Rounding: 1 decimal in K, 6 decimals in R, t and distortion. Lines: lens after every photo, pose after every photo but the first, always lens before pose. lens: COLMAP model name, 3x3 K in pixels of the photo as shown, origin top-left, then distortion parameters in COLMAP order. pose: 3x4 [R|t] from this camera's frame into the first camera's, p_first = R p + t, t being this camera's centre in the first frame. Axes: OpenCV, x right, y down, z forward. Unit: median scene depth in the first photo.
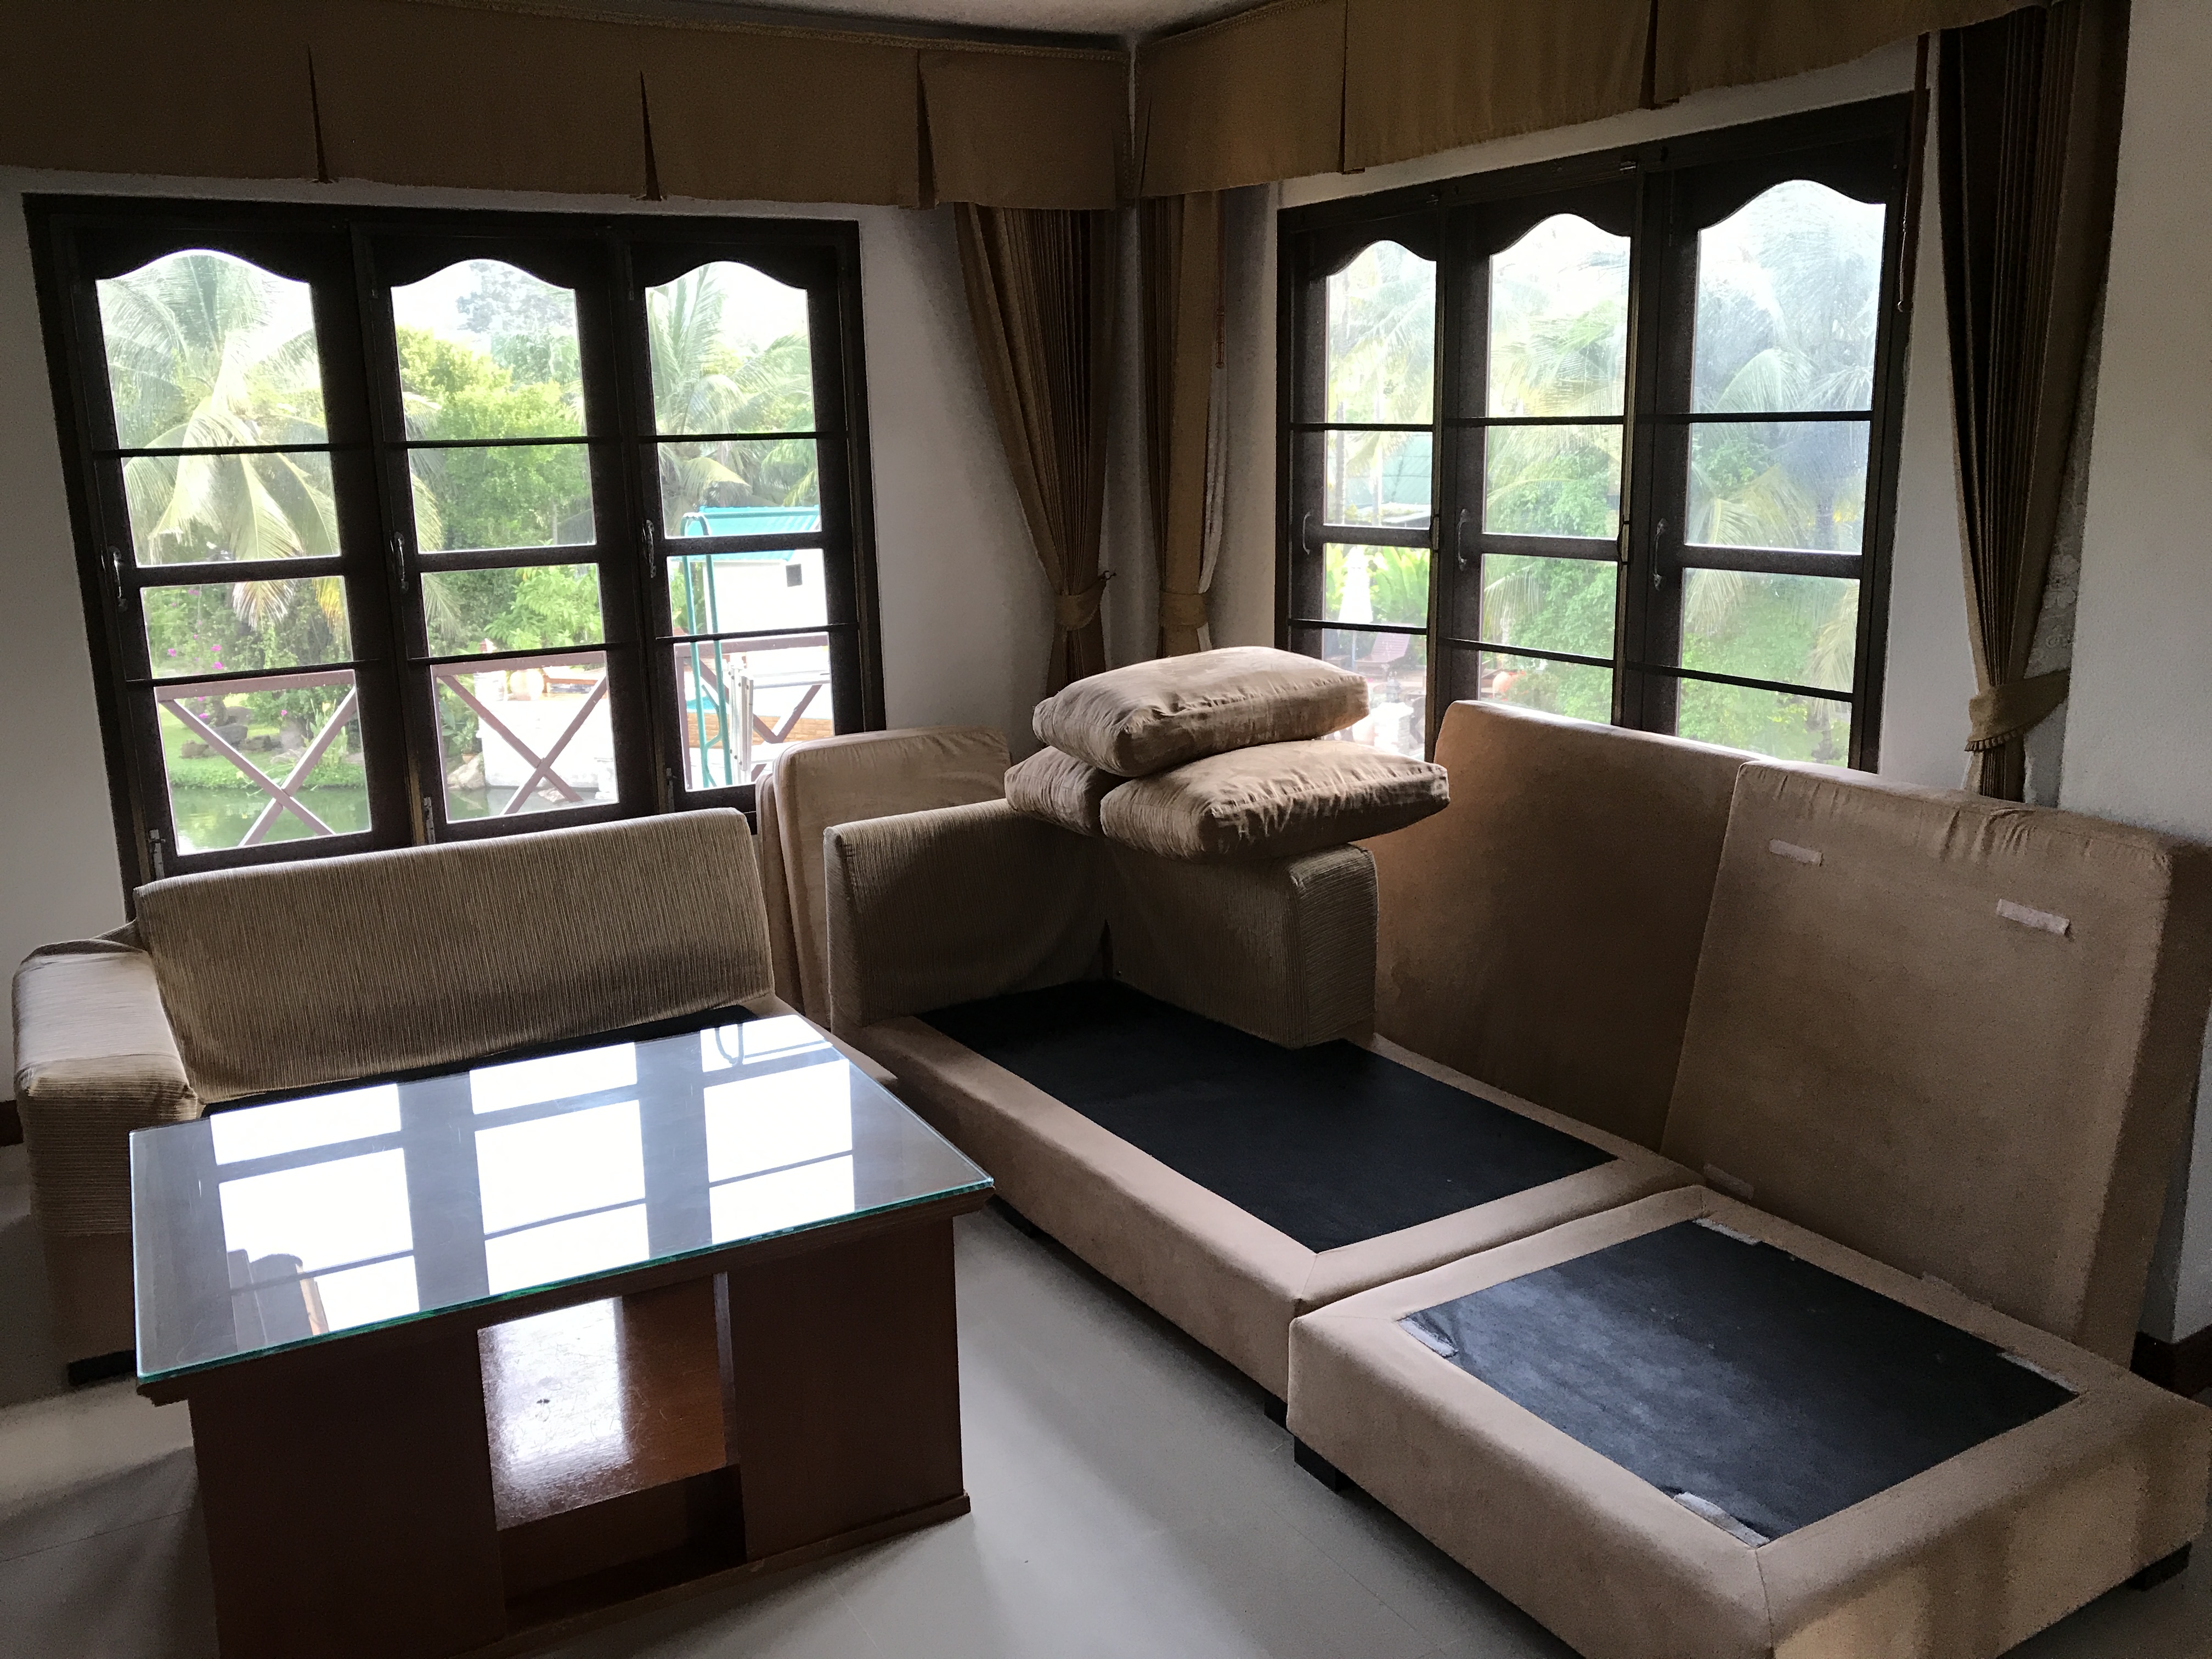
lens RADIAL K [[1848.9, 0, 1115.6], [0, 1848.9, 835.3], [0, 0, 1]] dist [0.009874, -0.049511]
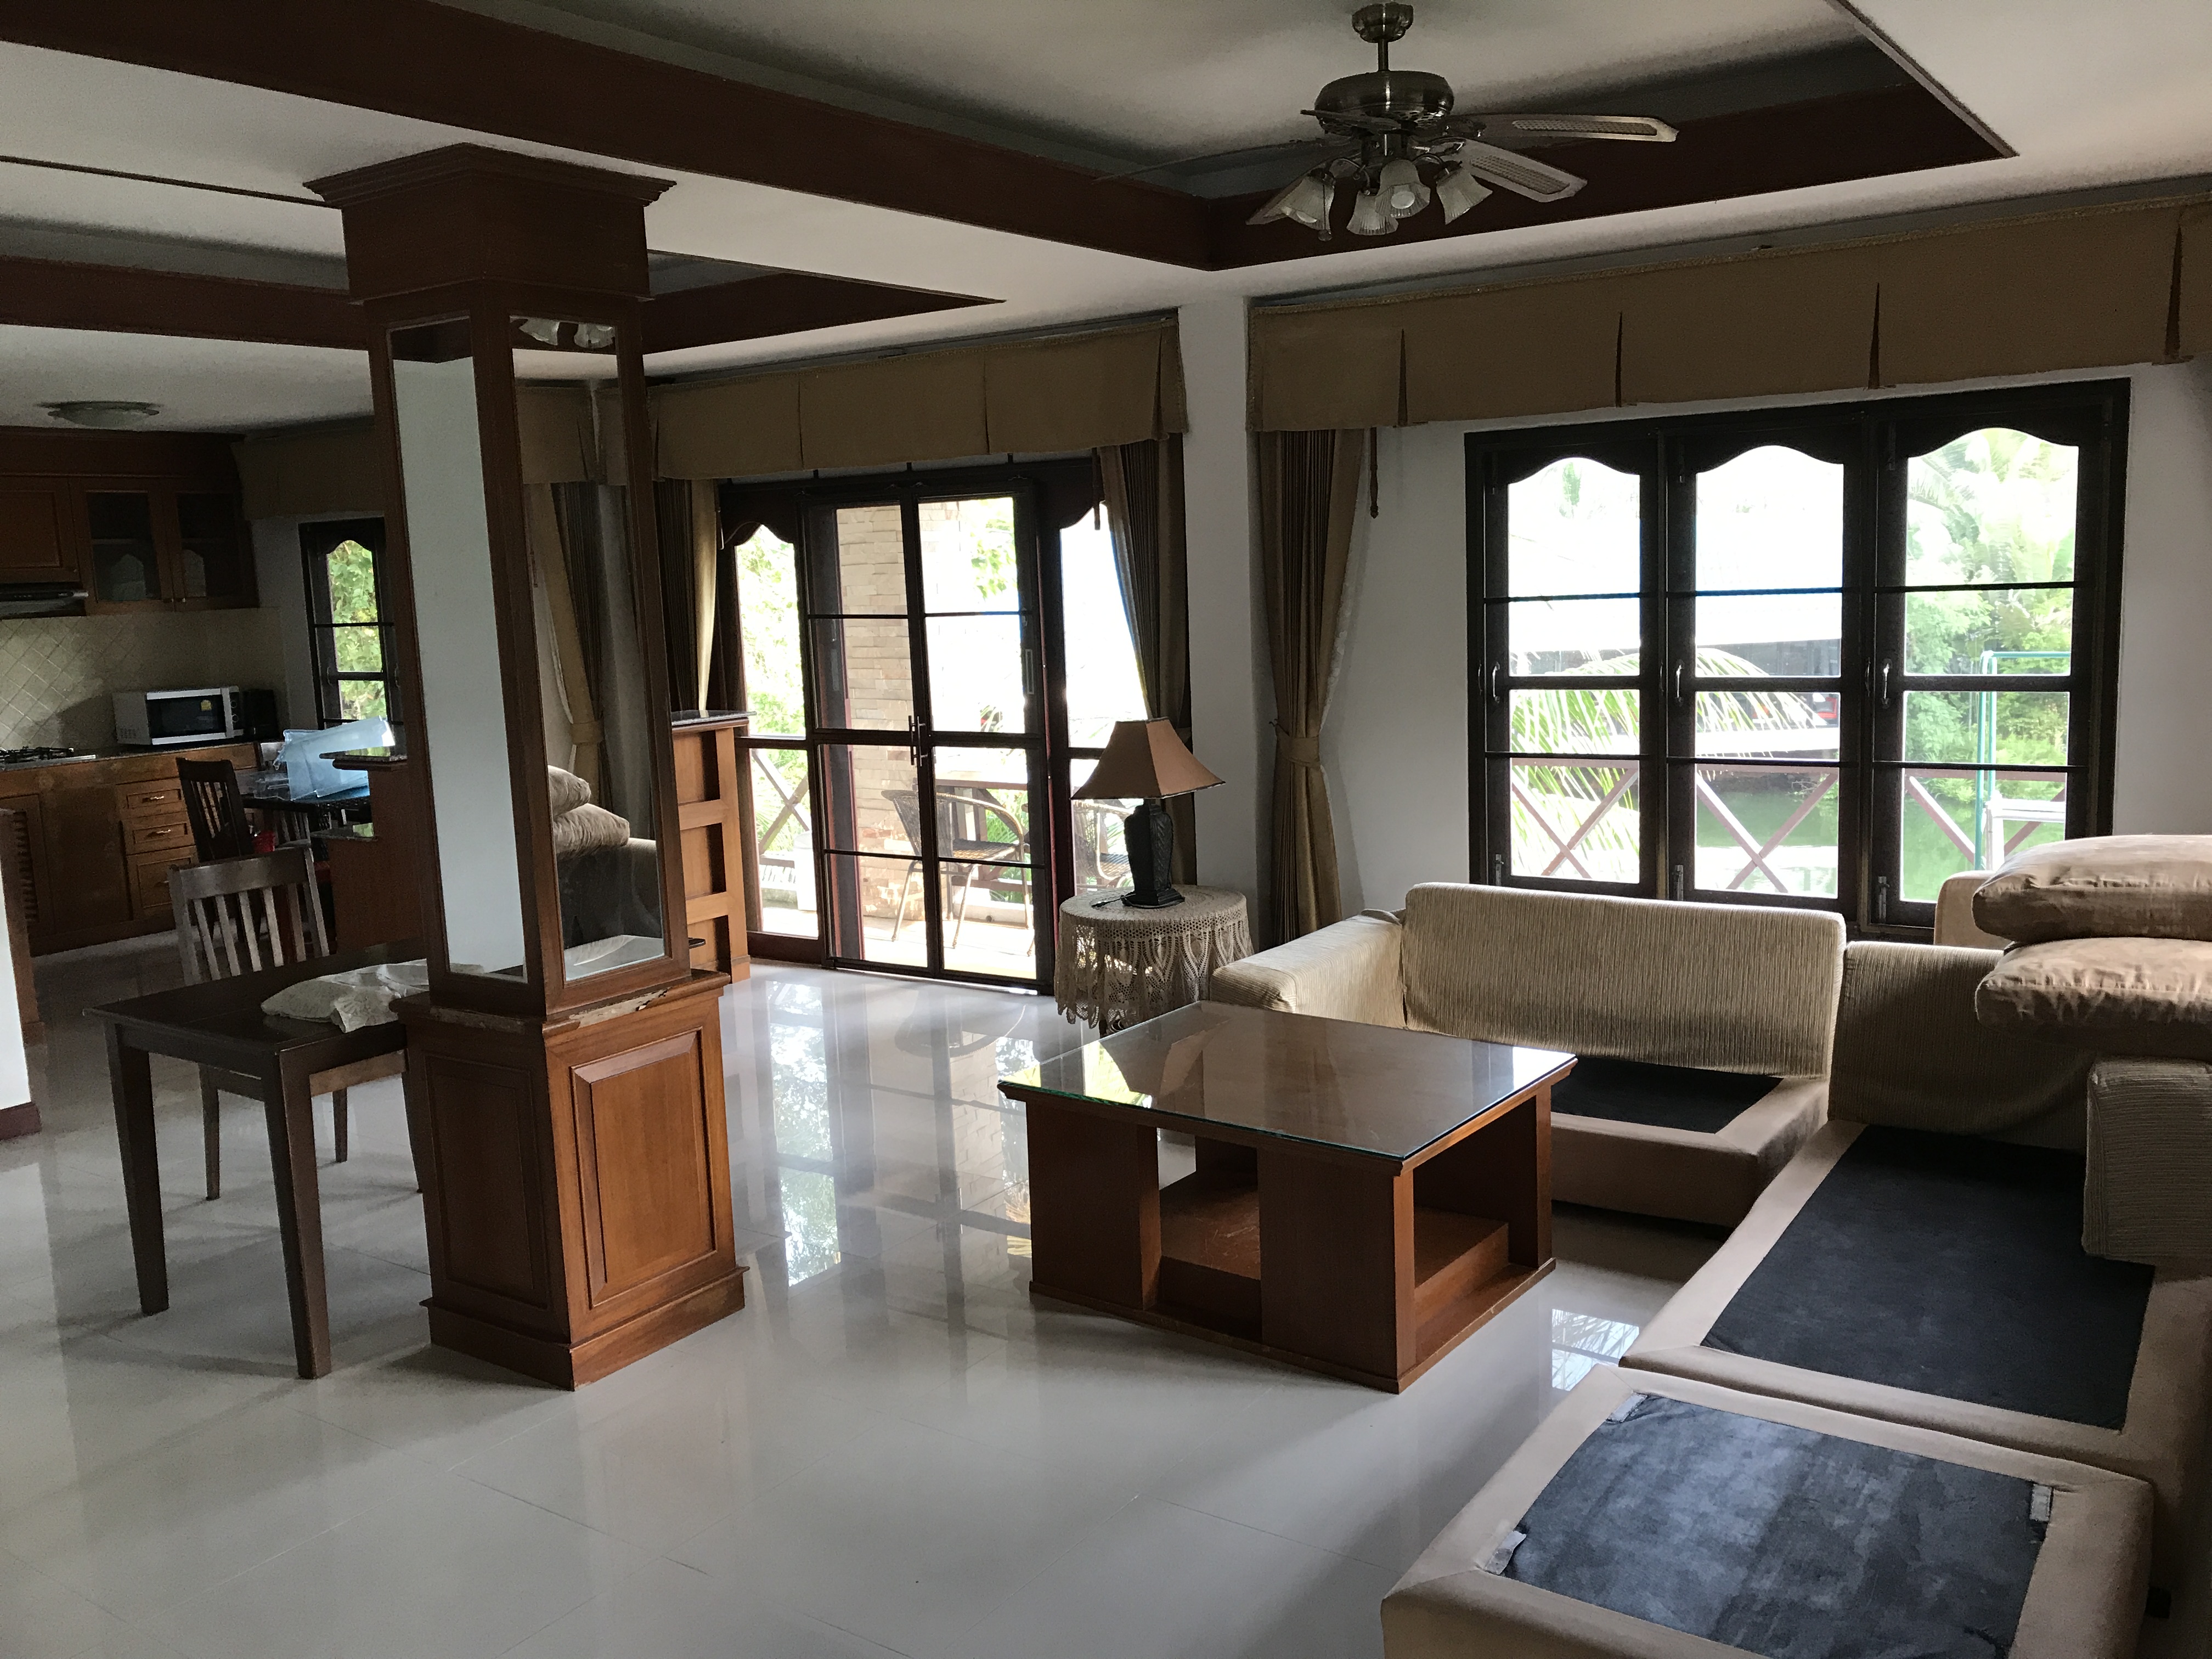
lens RADIAL K [[1848.9, 0, 1106.8], [0, 1848.9, 824.9], [0, 0, 1]] dist [0.009874, -0.049511]
pose [[0.370677, 0.132940, -0.919198, 0.723040], [-0.169736, 0.982731, 0.073680, -0.082500], [0.913120, 0.128709, 0.386841, 0.151903]]
